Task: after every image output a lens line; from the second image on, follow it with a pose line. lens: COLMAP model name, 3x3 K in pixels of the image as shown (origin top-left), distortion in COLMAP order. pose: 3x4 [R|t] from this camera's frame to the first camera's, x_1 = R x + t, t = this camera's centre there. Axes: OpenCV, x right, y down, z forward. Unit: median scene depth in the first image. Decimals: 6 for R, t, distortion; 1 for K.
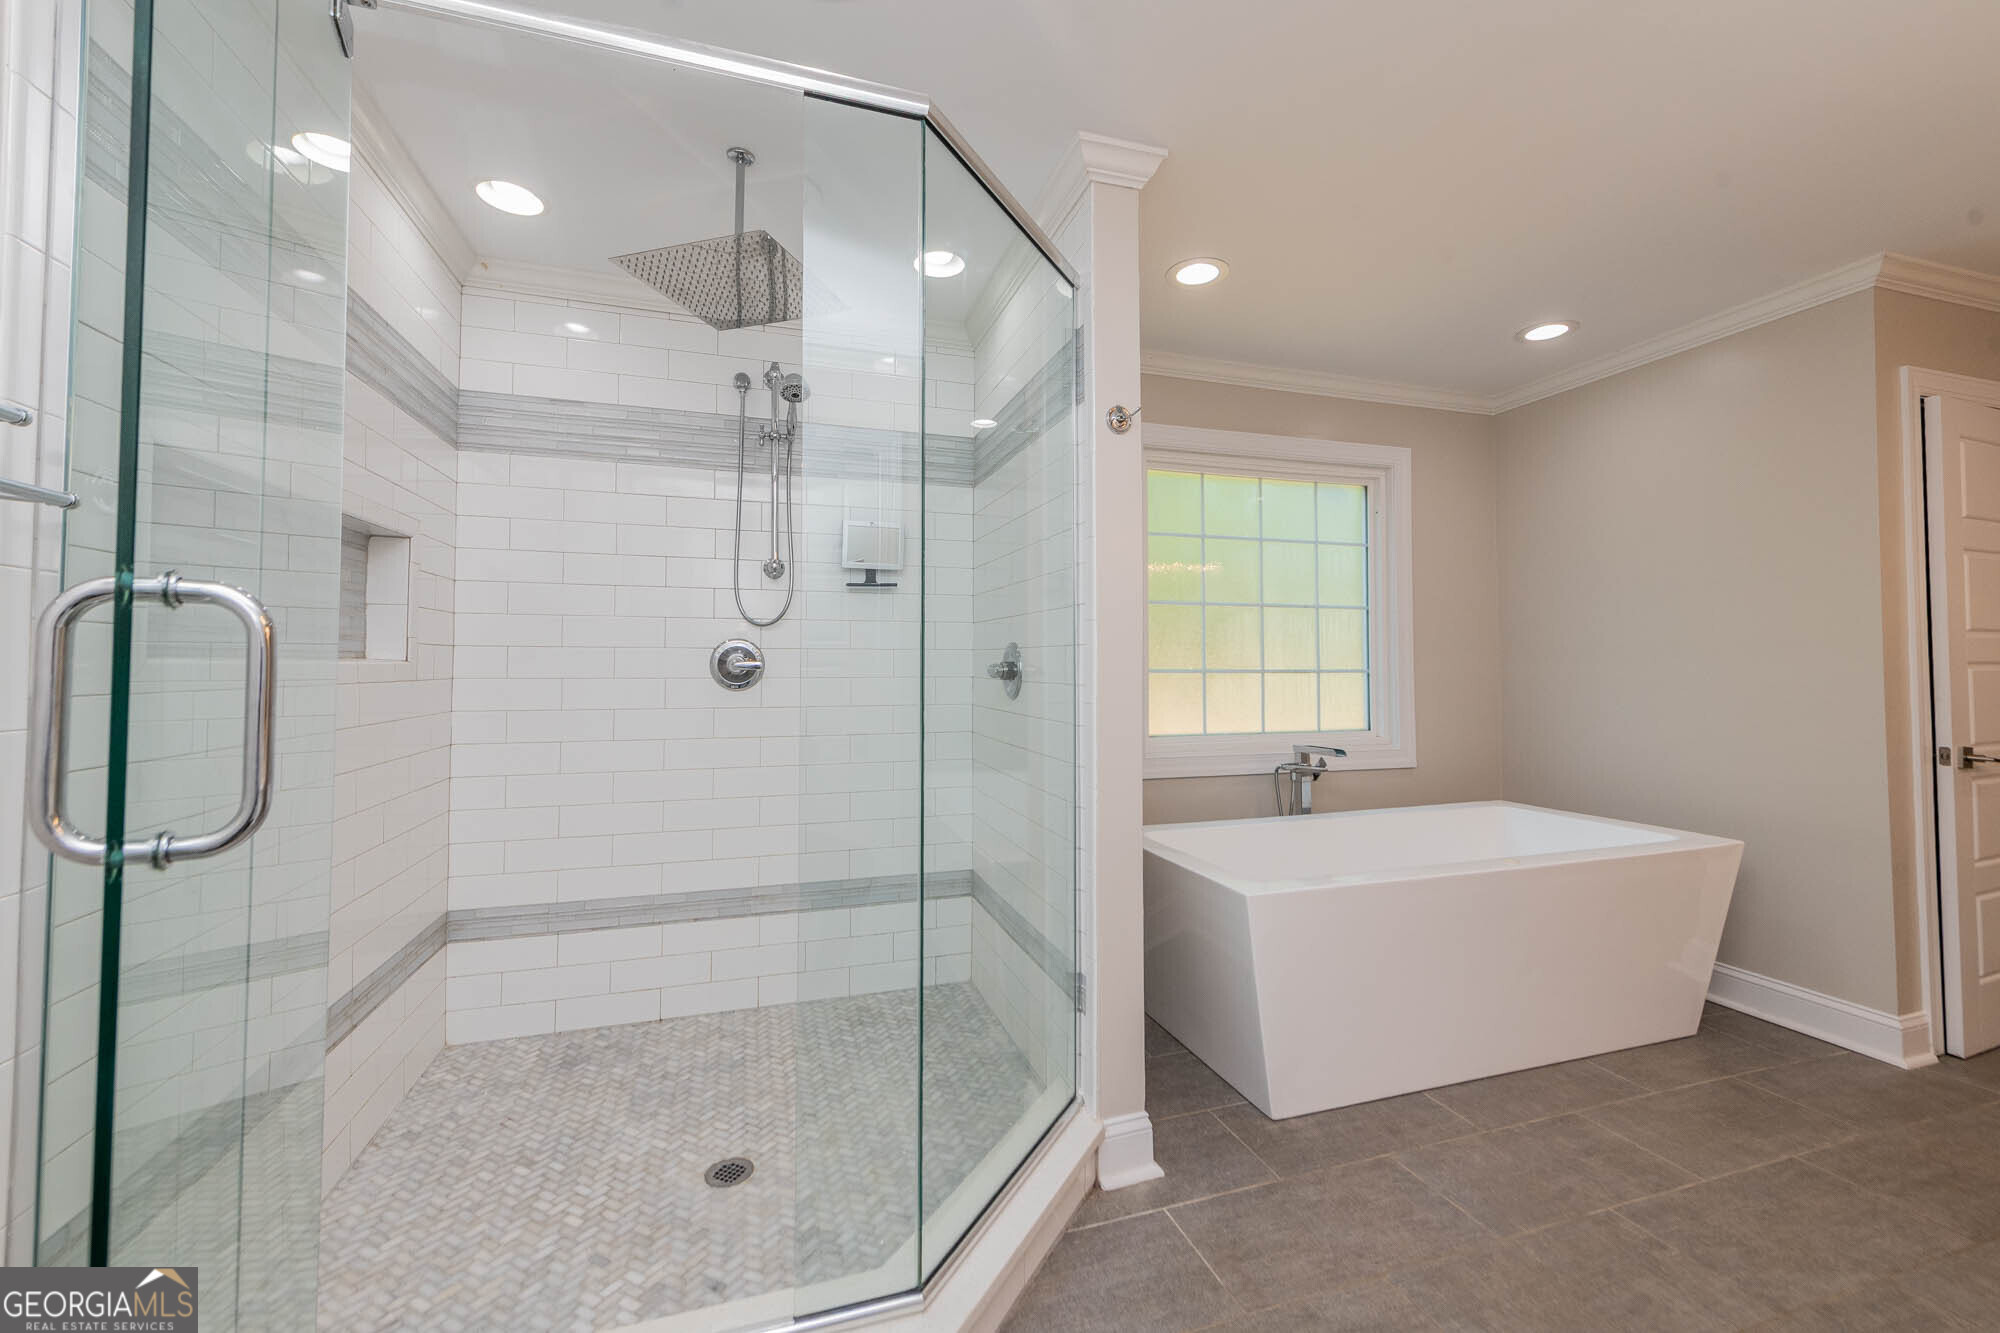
lens RADIAL K [[821.5, 0, 1009.9], [0, 821.5, 639.7], [0, 0, 1]] dist [0.000070, 0.000094]
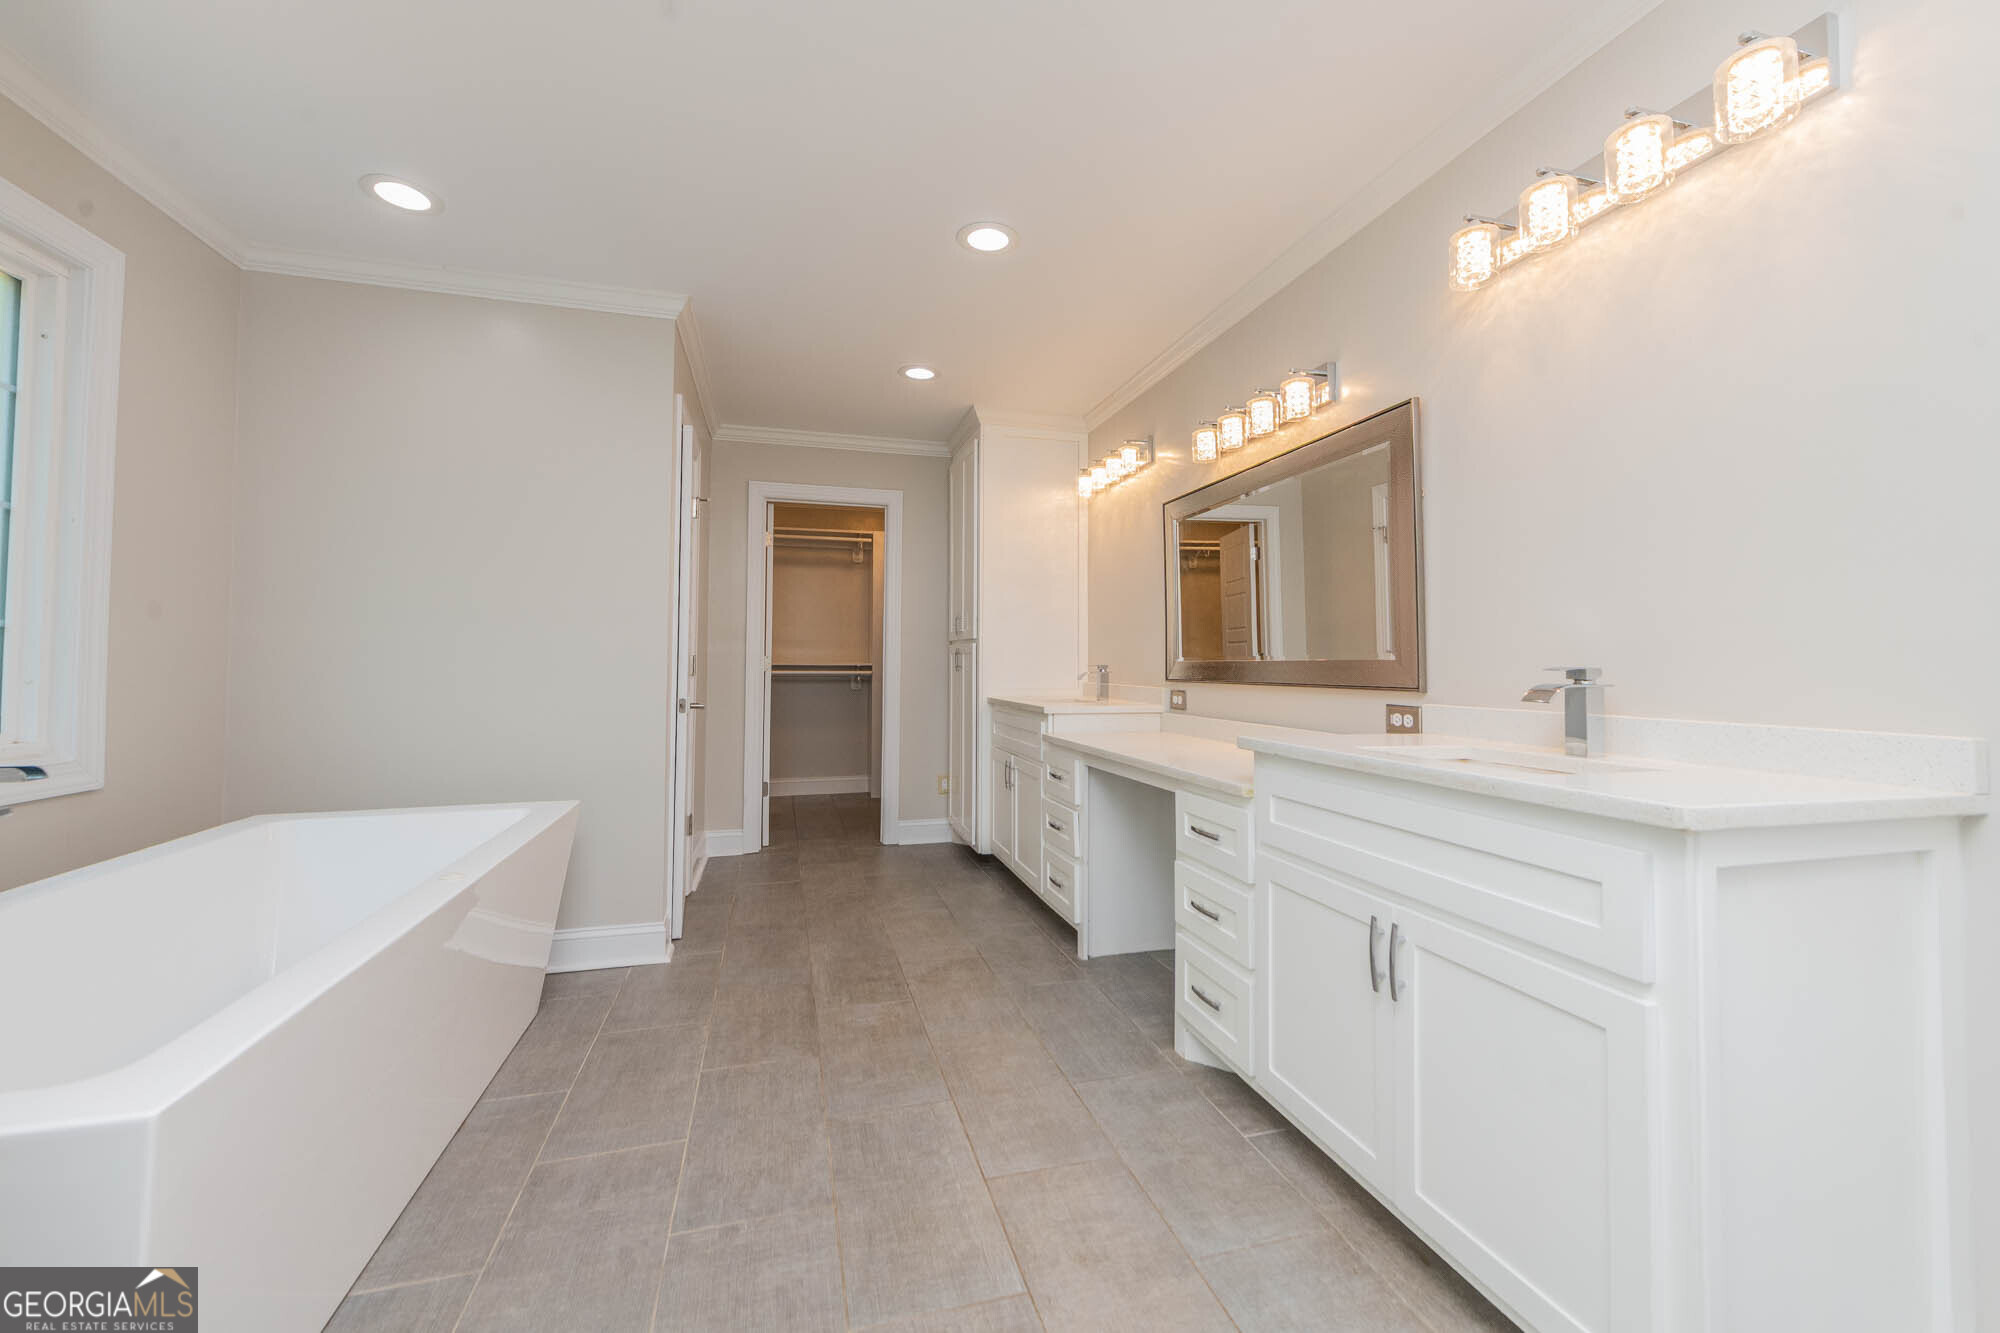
lens RADIAL K [[785.0, 0, 996.3], [0, 785.0, 643.6], [0, 0, 1]] dist [0.015212, -0.005212]
pose [[0.044165, 0.027592, 0.998643, -0.081013], [-0.036297, 0.999003, -0.025997, 0.065757], [-0.998365, -0.035100, 0.045122, 0.515983]]
